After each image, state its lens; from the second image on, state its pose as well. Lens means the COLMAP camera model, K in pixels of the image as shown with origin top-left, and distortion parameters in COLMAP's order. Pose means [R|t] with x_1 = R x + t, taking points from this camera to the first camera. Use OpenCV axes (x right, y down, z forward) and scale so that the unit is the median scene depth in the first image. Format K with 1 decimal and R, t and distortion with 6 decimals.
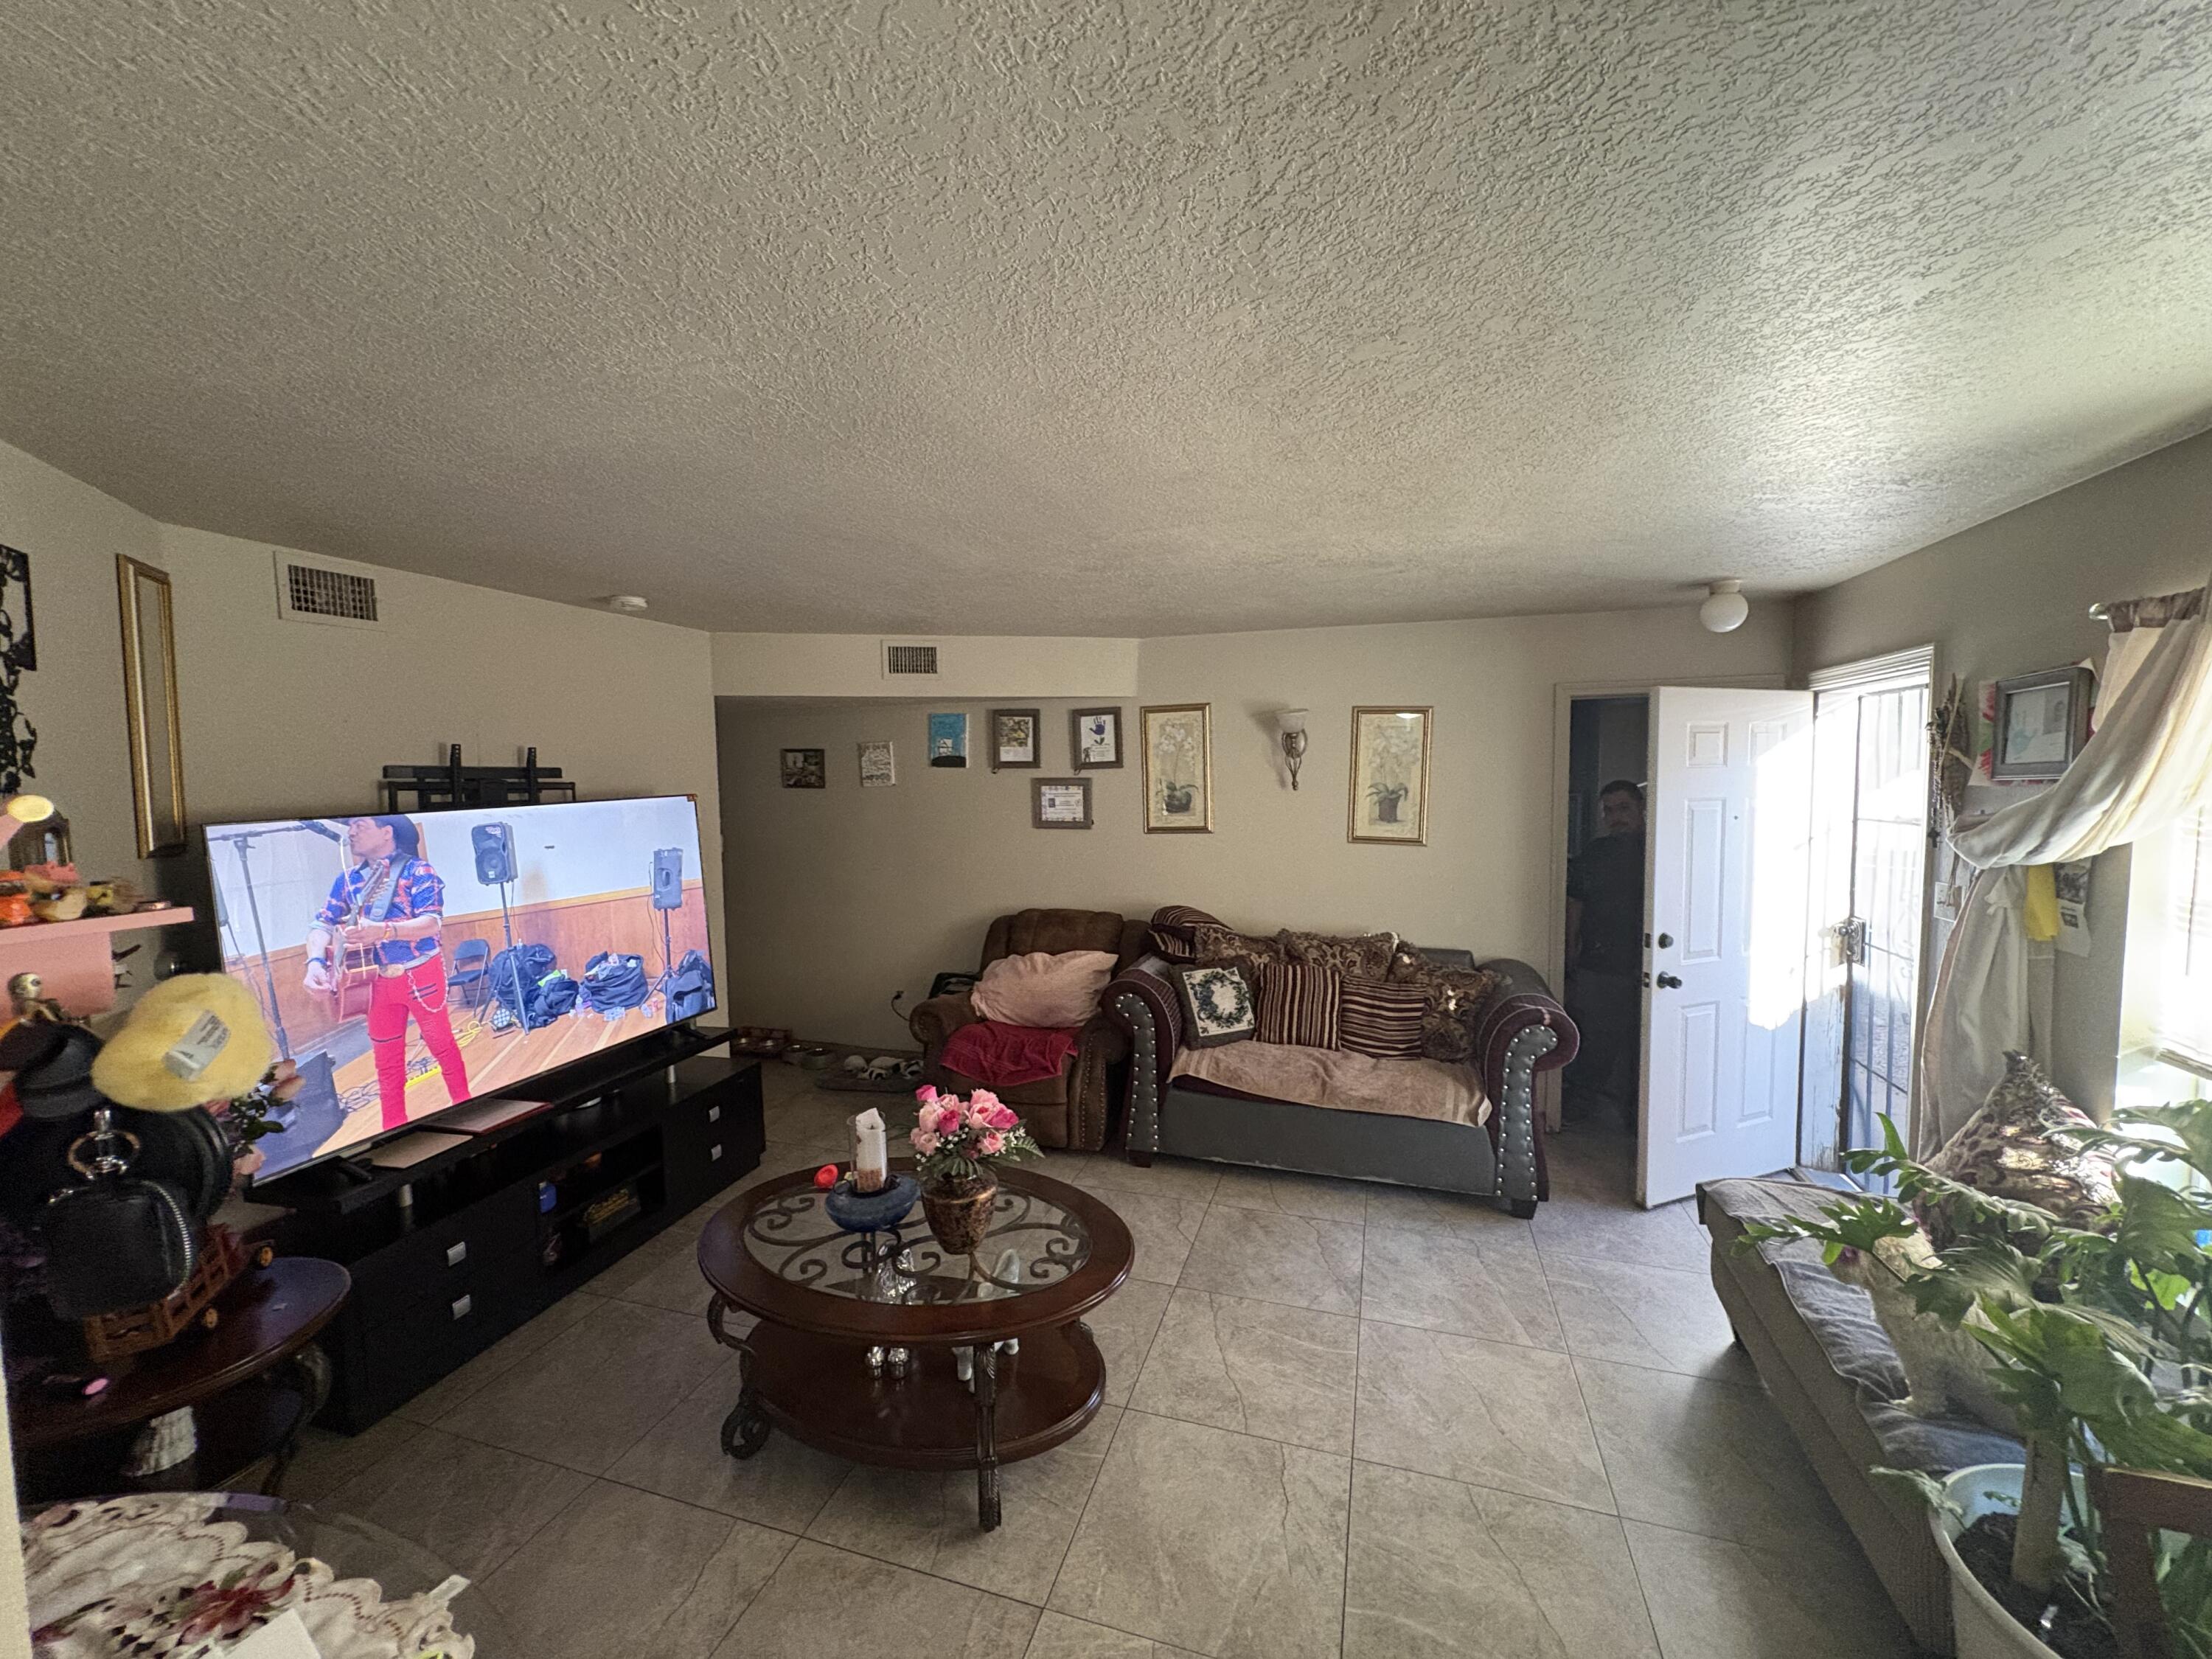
lens RADIAL K [[885.9, 0, 1106.0], [0, 885.9, 829.5], [0, 0, 1]] dist [-0.000120, -0.000025]
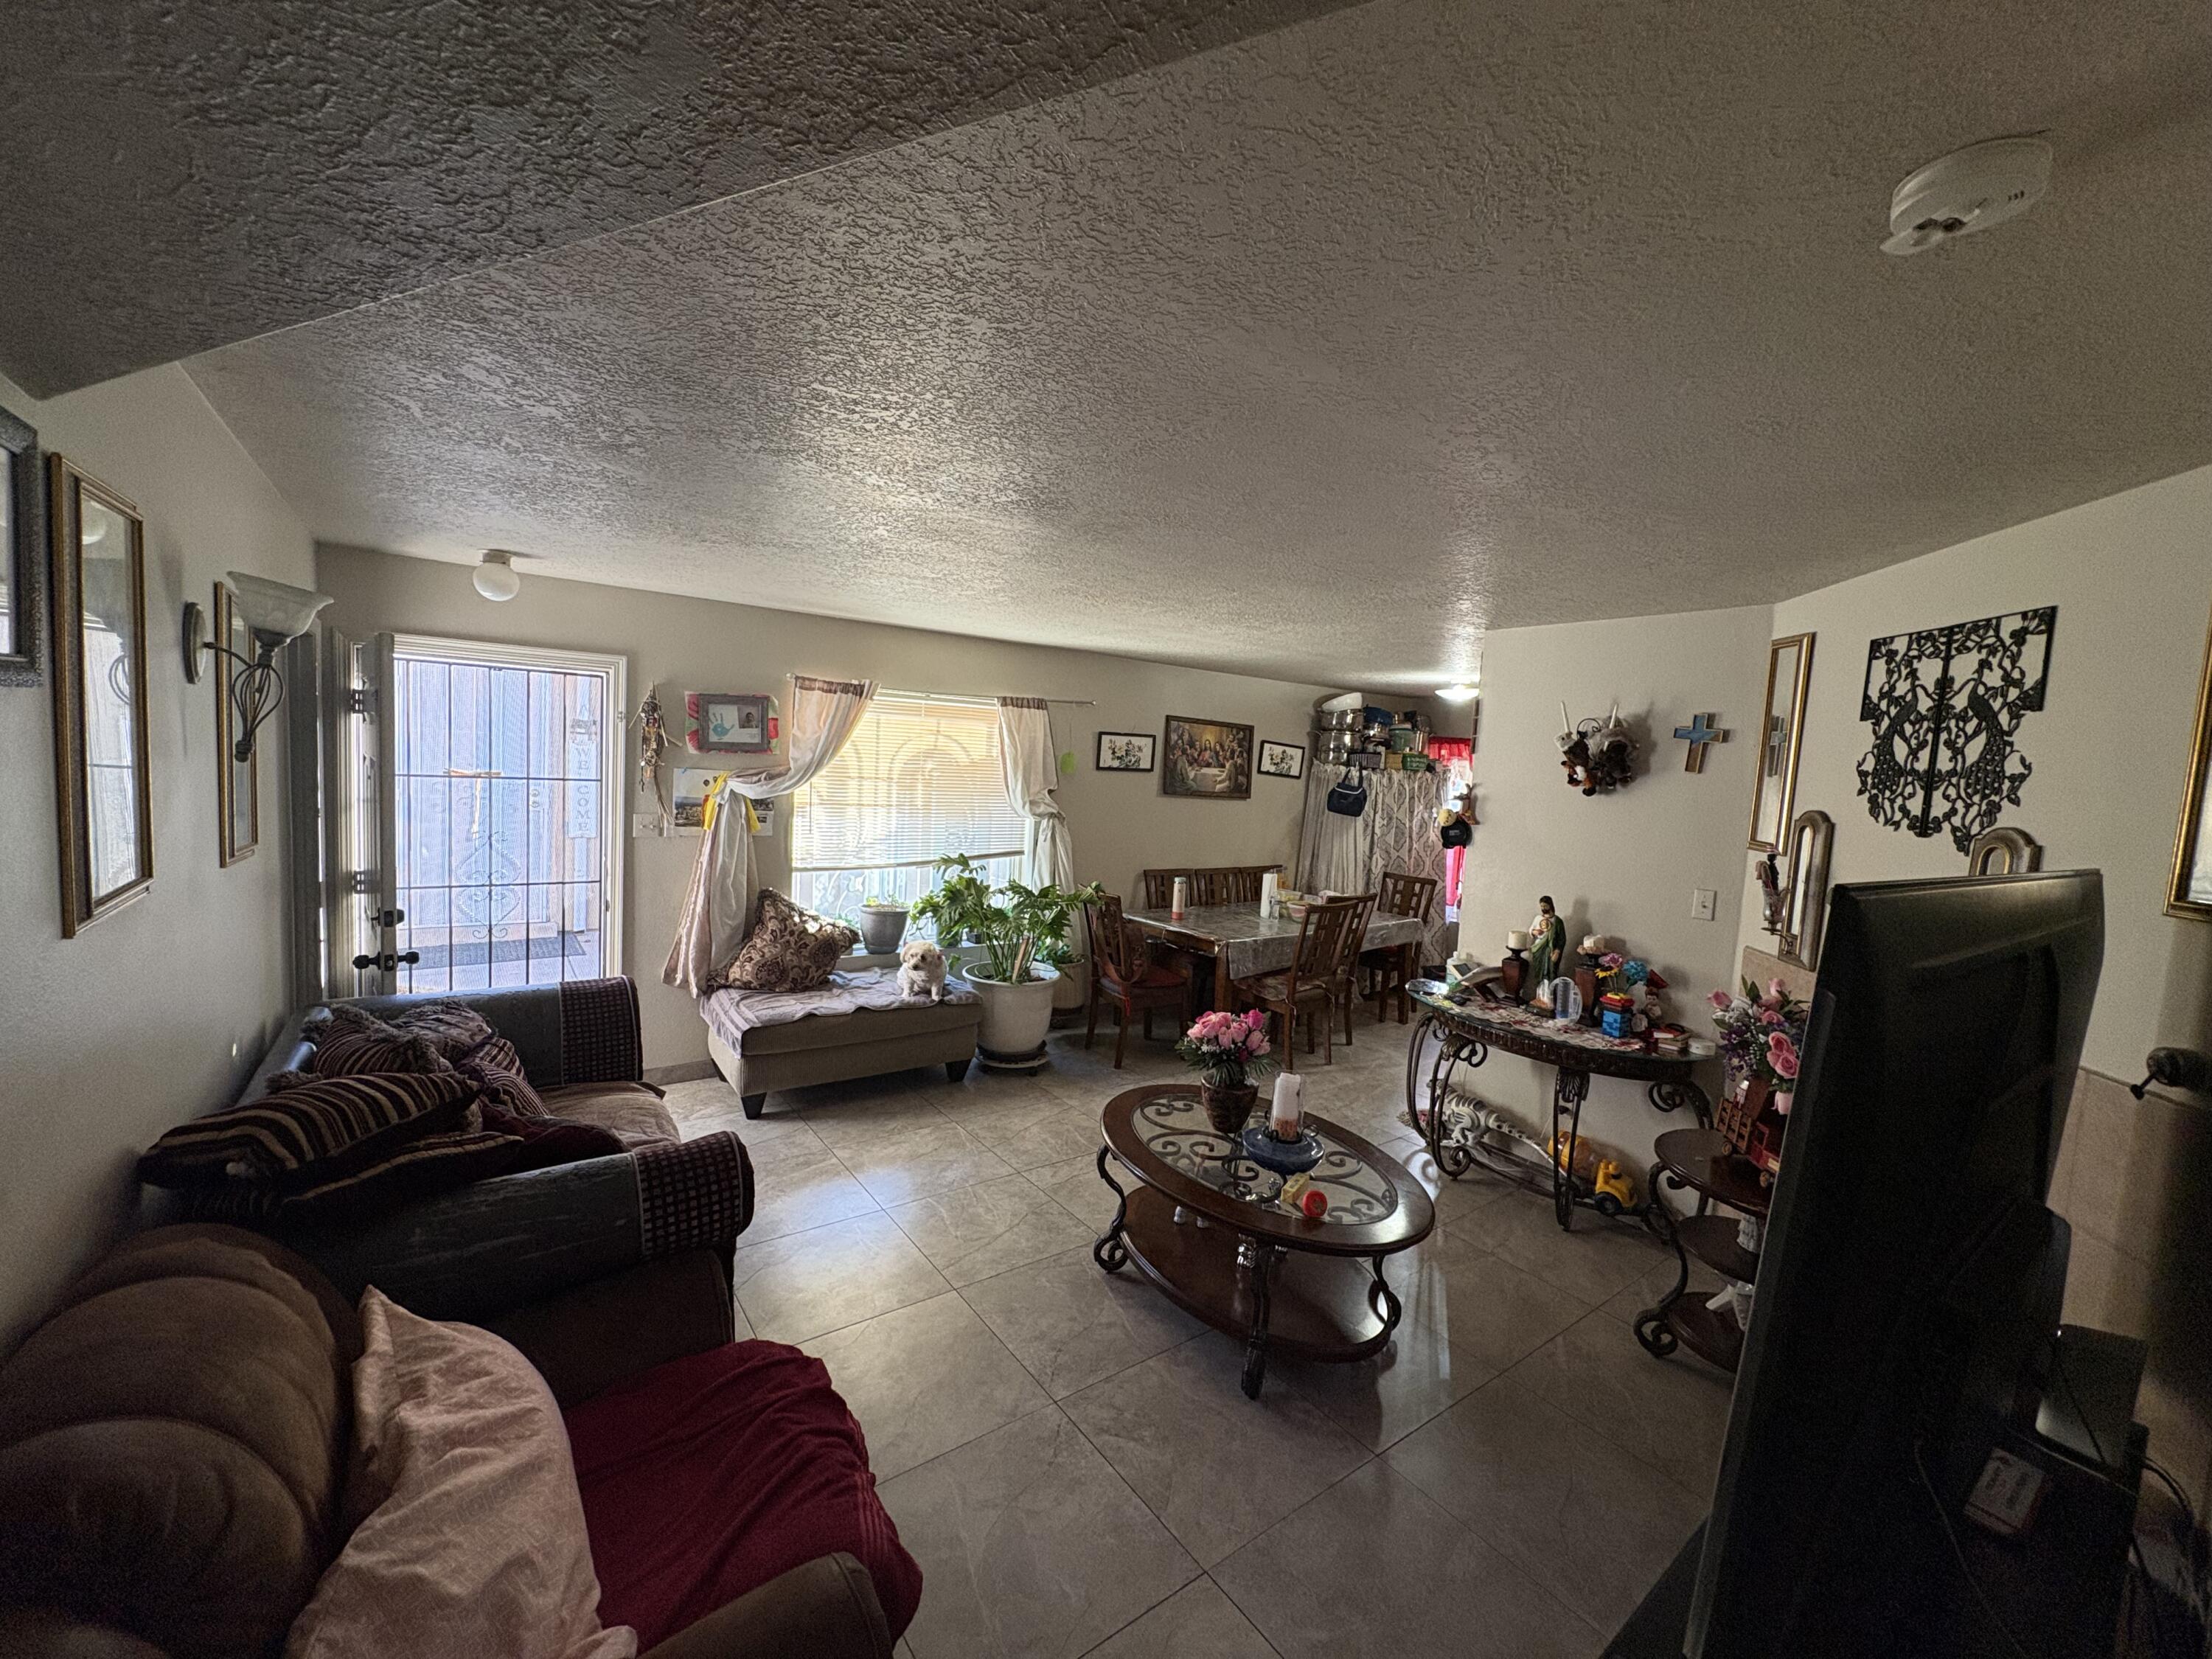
lens RADIAL K [[885.9, 0, 1106.0], [0, 885.9, 829.5], [0, 0, 1]] dist [-0.000120, -0.000025]
pose [[-0.808309, -0.077240, 0.583670, -0.936235], [-0.003372, 0.991948, 0.126600, -0.170568], [-0.588749, 0.100363, -0.802061, 2.628525]]
